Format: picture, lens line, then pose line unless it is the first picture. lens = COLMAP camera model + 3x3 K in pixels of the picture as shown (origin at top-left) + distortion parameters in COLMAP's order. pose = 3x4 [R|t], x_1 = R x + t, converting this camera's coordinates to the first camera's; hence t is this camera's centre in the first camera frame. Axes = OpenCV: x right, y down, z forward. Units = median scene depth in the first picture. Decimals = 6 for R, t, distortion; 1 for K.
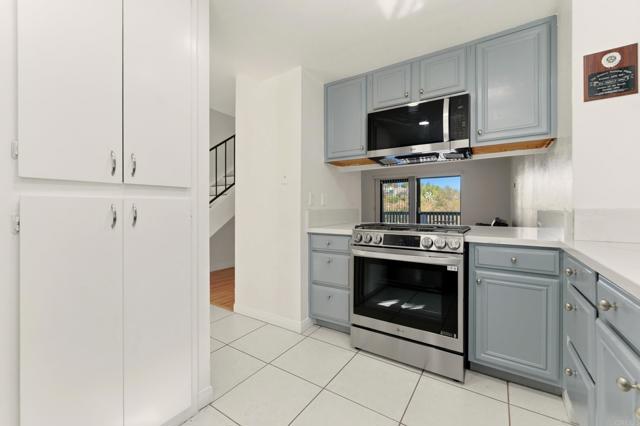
lens RADIAL K [[262.5, 0, 319.1], [0, 262.5, 208.4], [0, 0, 1]] dist [0.000996, 0.000061]
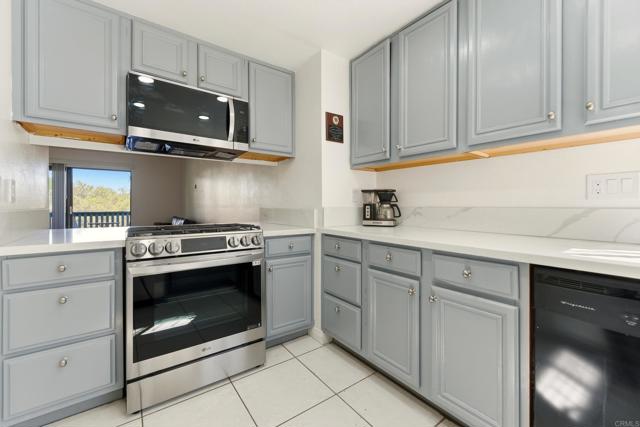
lens RADIAL K [[265.9, 0, 319.0], [0, 265.9, 204.8], [0, 0, 1]] dist [0.000182, -0.000110]
pose [[0.346061, 0.006362, 0.938190, -0.366190], [0.003674, 0.999960, -0.008136, 0.001054], [-0.938205, 0.006262, 0.346024, 0.333781]]
